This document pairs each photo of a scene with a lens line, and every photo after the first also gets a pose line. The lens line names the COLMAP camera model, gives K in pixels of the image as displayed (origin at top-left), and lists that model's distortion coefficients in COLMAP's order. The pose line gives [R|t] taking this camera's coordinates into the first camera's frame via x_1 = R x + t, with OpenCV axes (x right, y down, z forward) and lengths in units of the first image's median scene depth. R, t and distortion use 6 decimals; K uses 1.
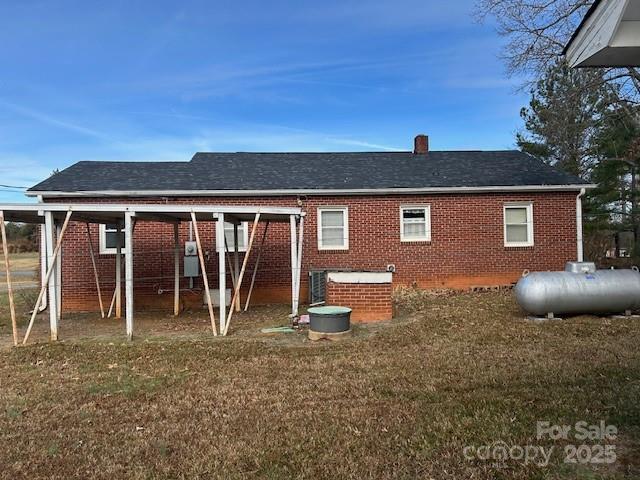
lens RADIAL K [[478.5, 0, 320.0], [0, 478.5, 240.0], [0, 0, 1]] dist [0.069212, -0.077726]
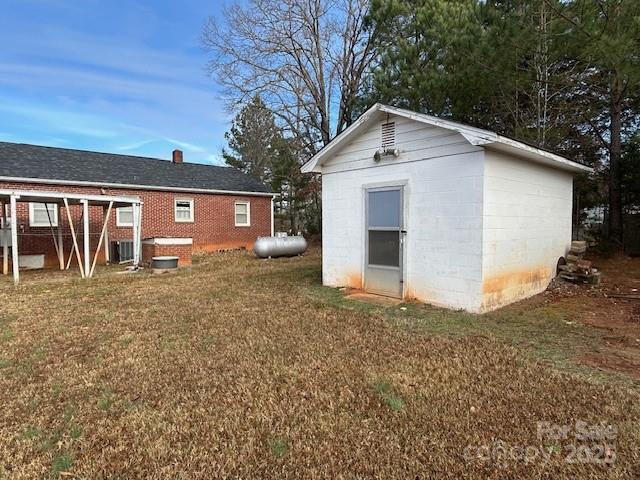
lens RADIAL K [[478.5, 0, 320.0], [0, 478.5, 240.0], [0, 0, 1]] dist [0.069212, -0.077726]
pose [[0.779971, 0.001013, 0.625815, -0.444679], [-0.021173, 0.999469, 0.024772, 0.014131], [-0.625457, -0.032572, 0.779578, -0.517340]]
